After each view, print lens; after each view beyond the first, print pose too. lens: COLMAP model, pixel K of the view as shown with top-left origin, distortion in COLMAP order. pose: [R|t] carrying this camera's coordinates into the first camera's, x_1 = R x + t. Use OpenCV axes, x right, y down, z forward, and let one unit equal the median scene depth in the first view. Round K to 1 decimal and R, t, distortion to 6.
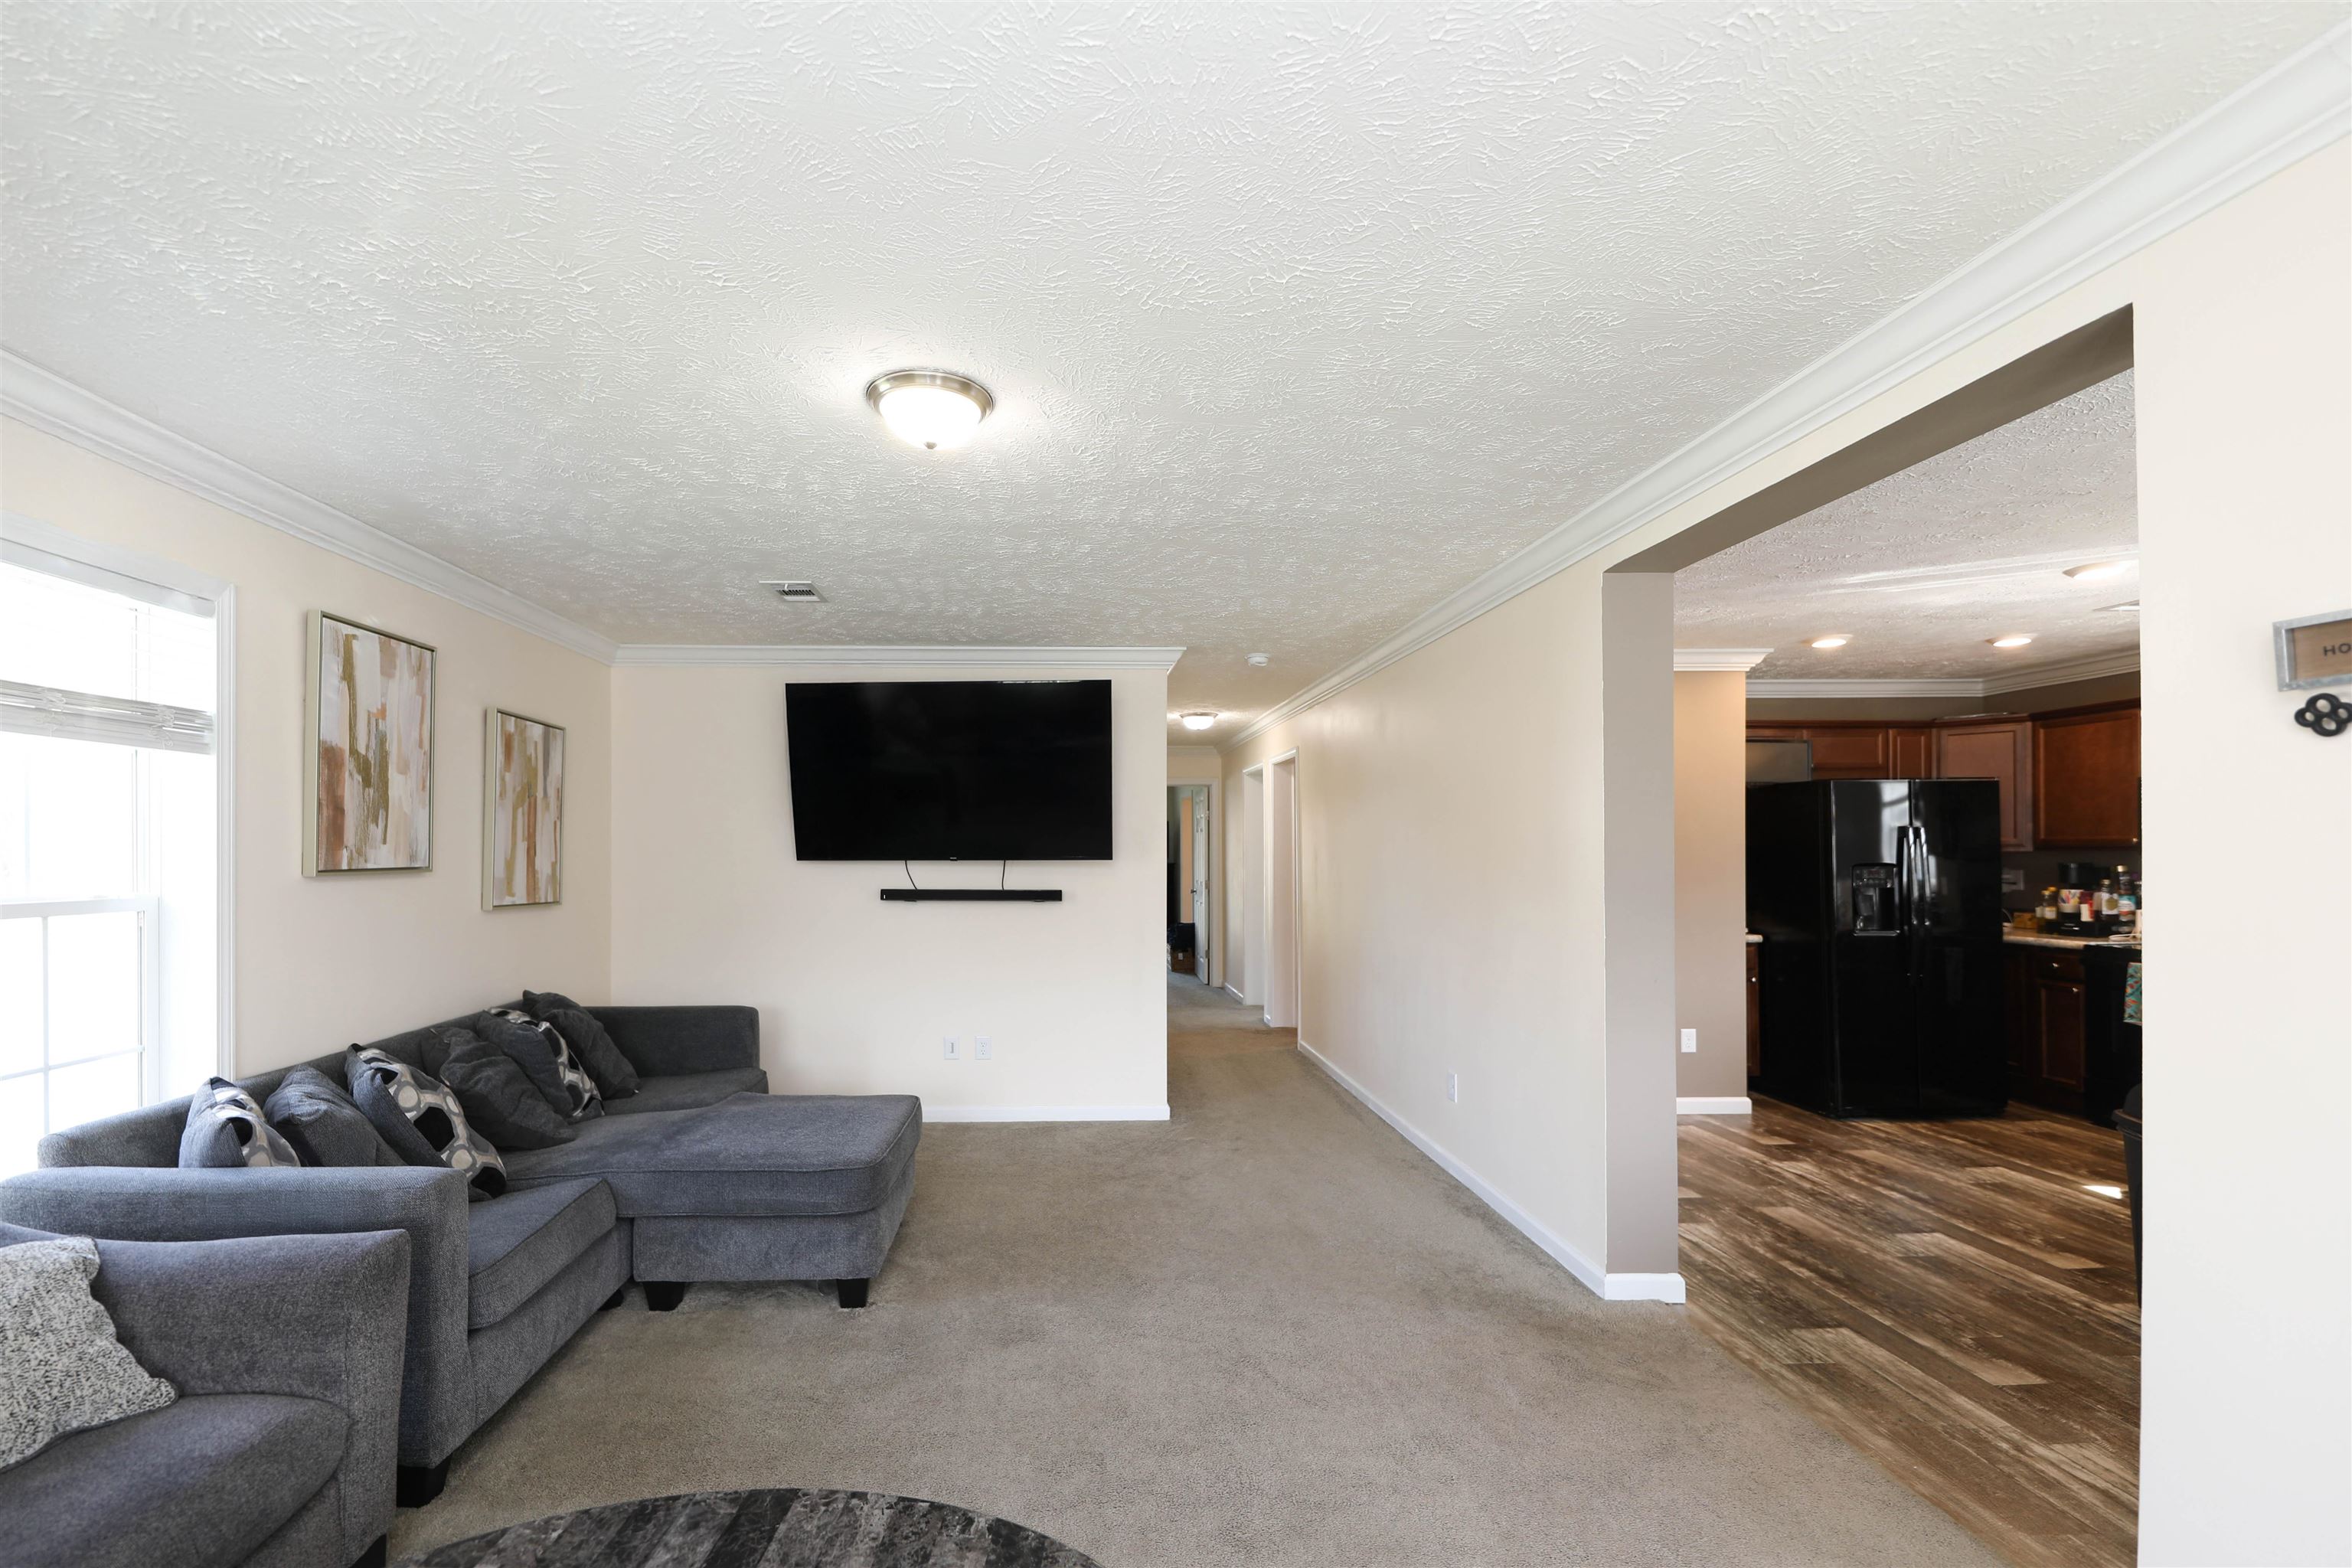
lens RADIAL K [[963.9, 0, 1118.7], [0, 963.9, 850.1], [0, 0, 1]] dist [0.015112, -0.008513]
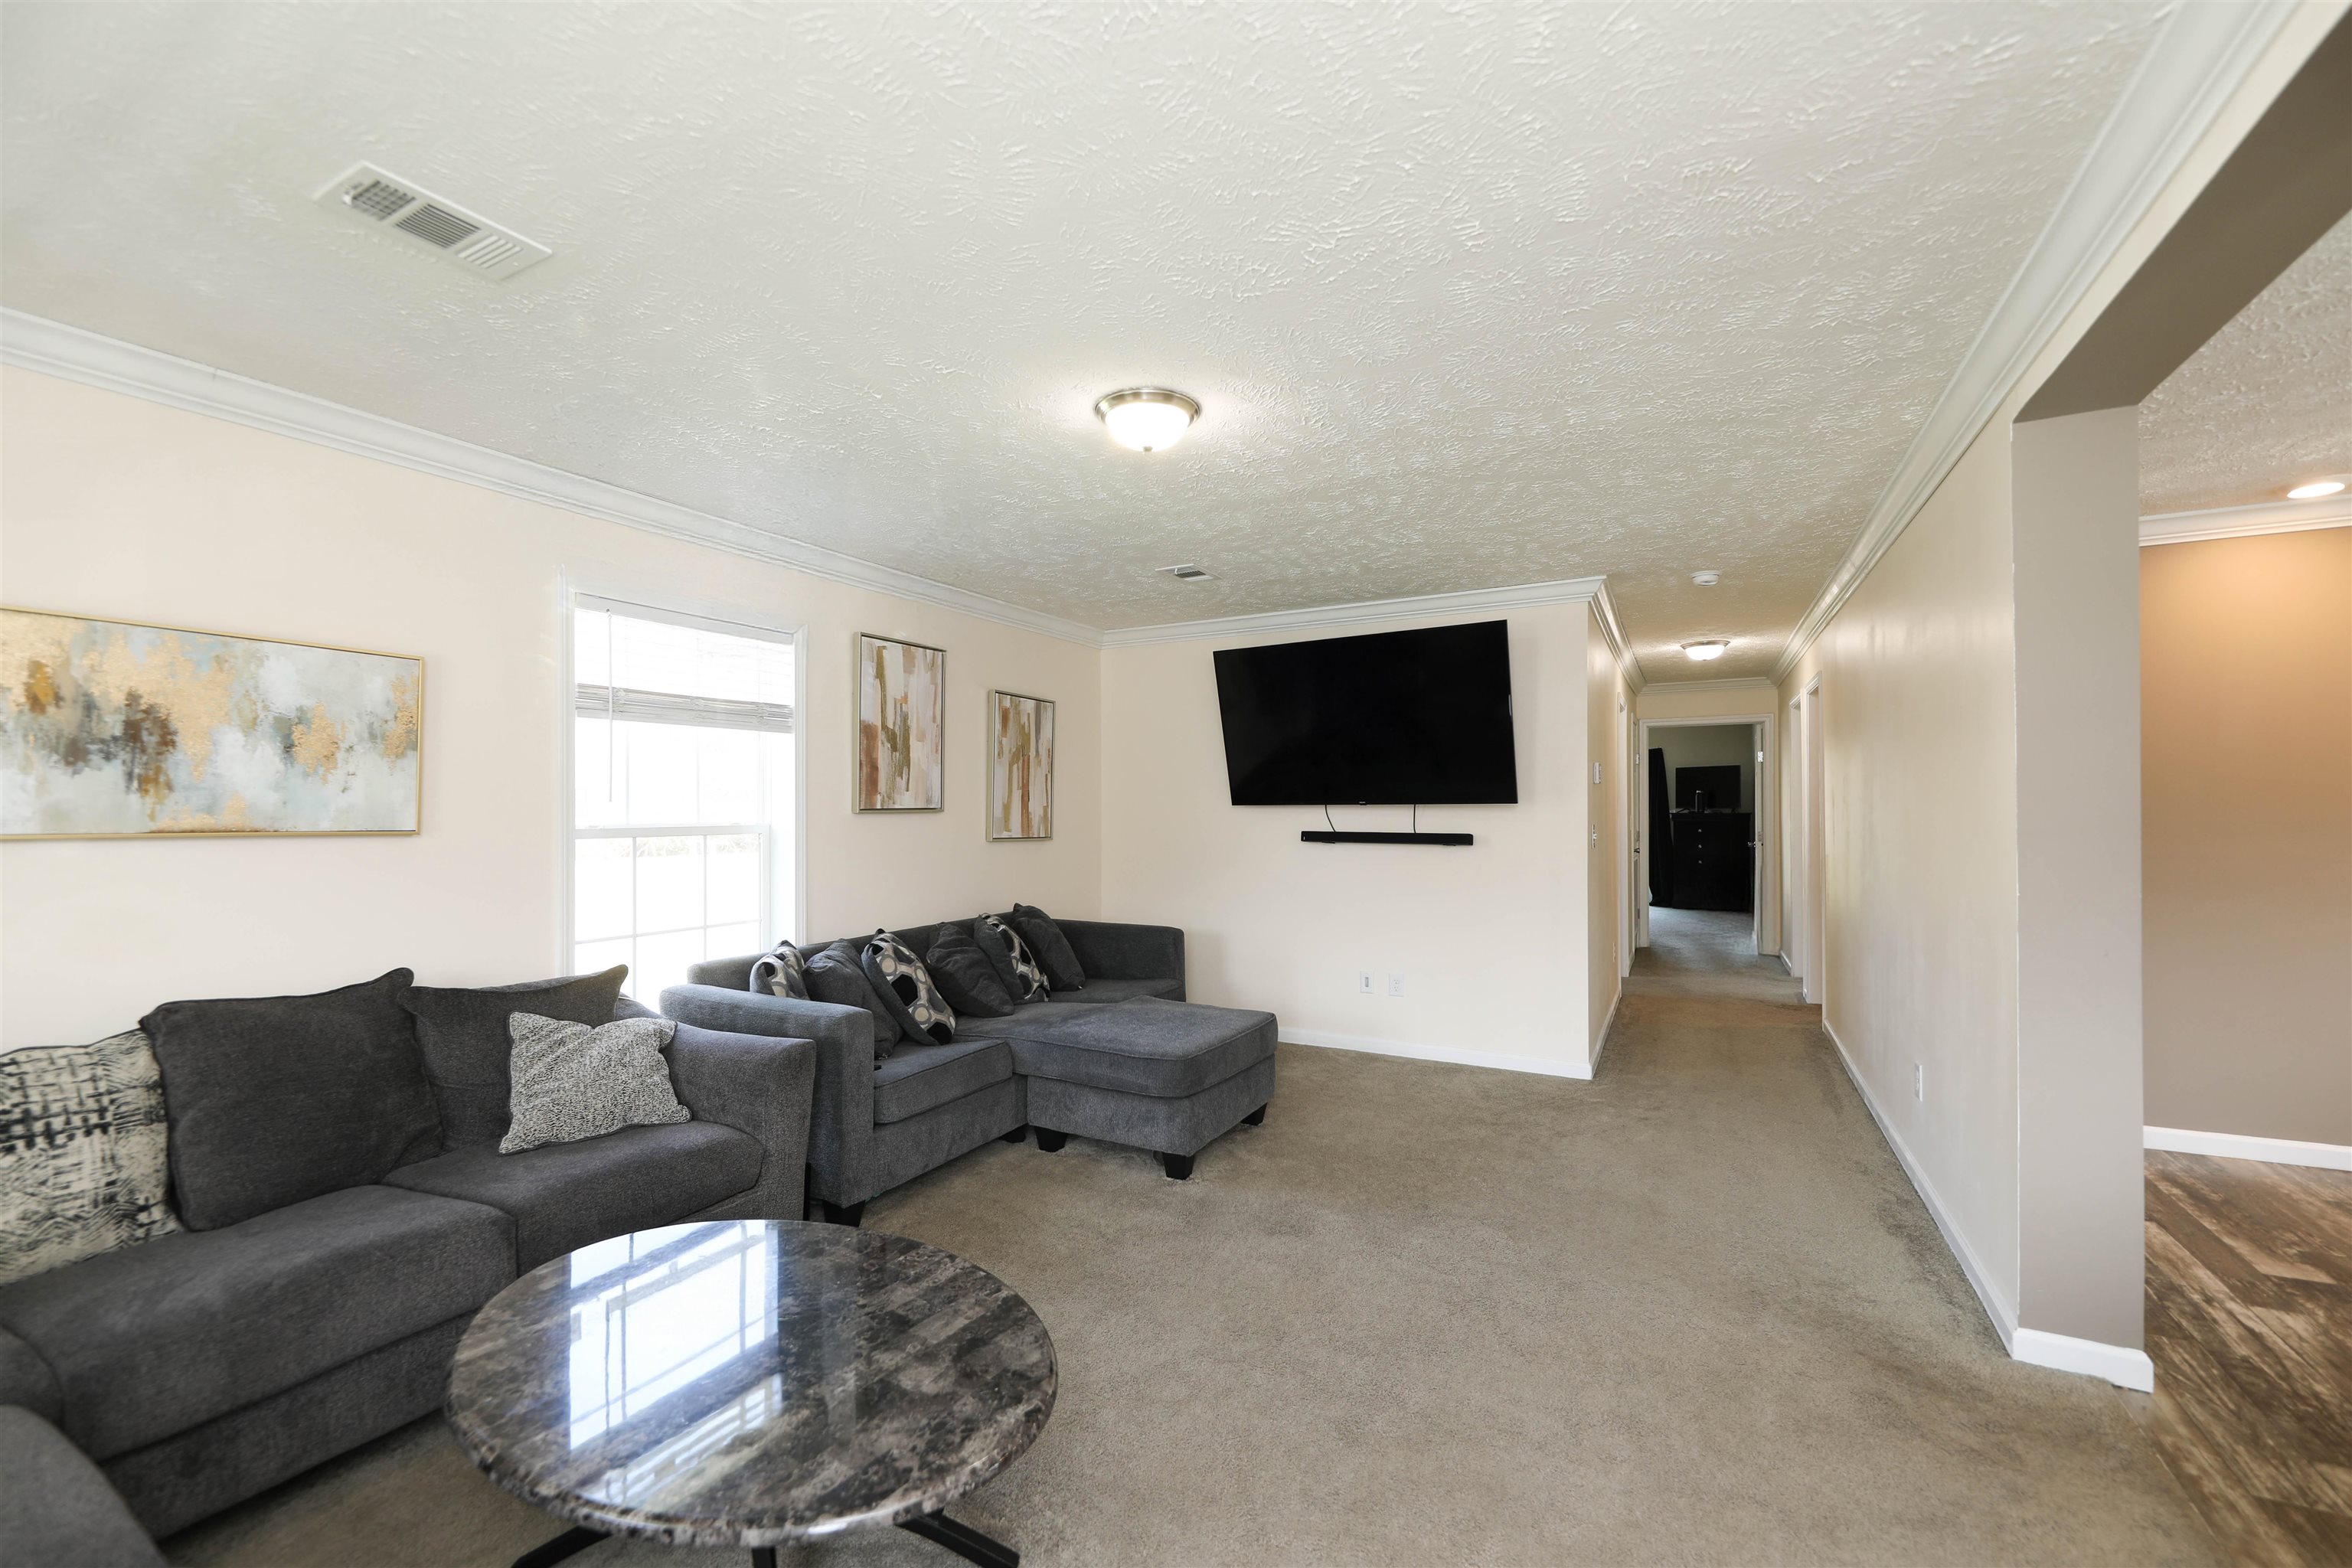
lens RADIAL K [[963.9, 0, 1219.4], [0, 963.9, 803.3], [0, 0, 1]] dist [0.015112, -0.008513]
pose [[0.867011, -0.004112, -0.498273, 0.343374], [0.004717, 0.999989, -0.000045, 0.013510], [0.498267, -0.002312, 0.867020, 0.003345]]
